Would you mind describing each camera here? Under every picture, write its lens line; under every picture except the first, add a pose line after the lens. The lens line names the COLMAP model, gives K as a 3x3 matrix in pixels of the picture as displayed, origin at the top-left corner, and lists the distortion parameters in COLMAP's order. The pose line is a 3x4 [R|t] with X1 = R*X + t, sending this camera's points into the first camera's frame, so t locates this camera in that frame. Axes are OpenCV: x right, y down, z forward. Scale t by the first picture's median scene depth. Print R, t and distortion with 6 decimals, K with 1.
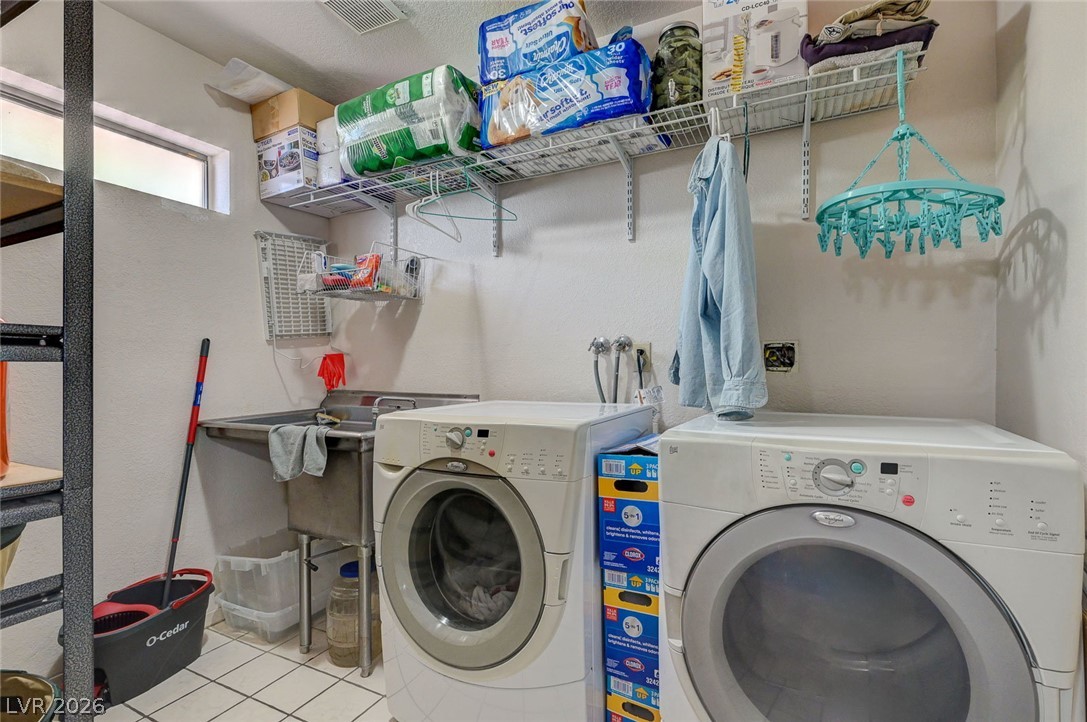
lens RADIAL K [[507.8, 0, 546.5], [0, 507.8, 366.9], [0, 0, 1]] dist [-0.003353, 0.002418]
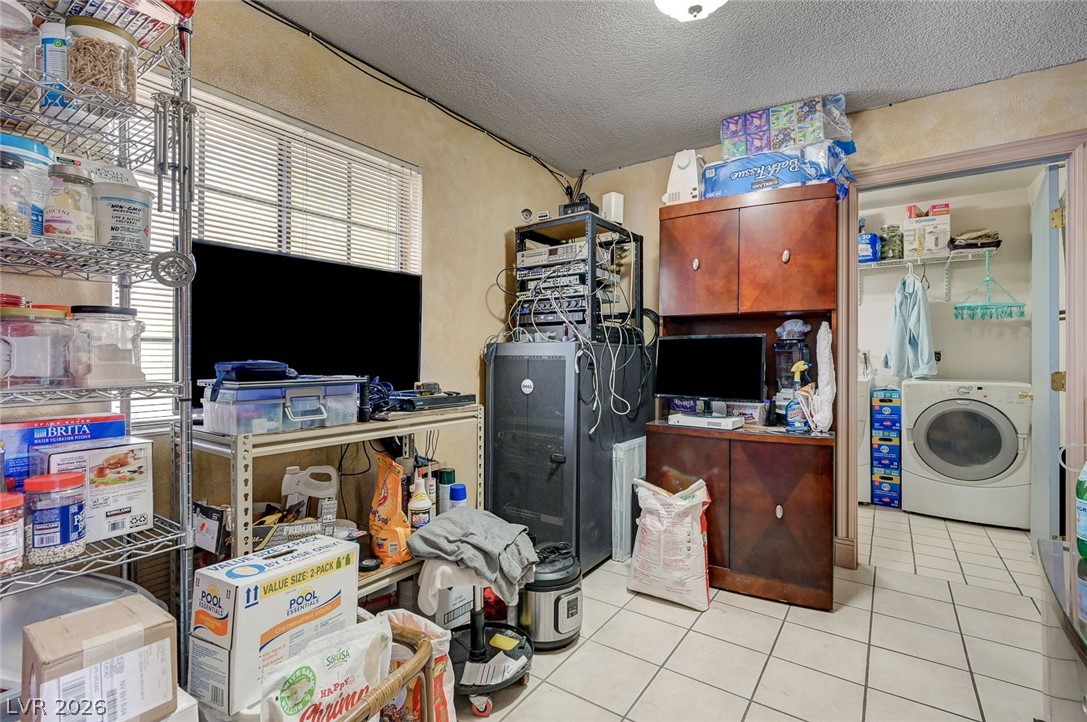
lens RADIAL K [[507.8, 0, 541.0], [0, 507.8, 355.7], [0, 0, 1]] dist [-0.003353, 0.002418]
pose [[0.989439, 0.005043, -0.144865, -1.219456], [-0.004992, 0.999987, 0.000713, -0.020592], [0.144867, 0.000018, 0.989451, -1.944773]]
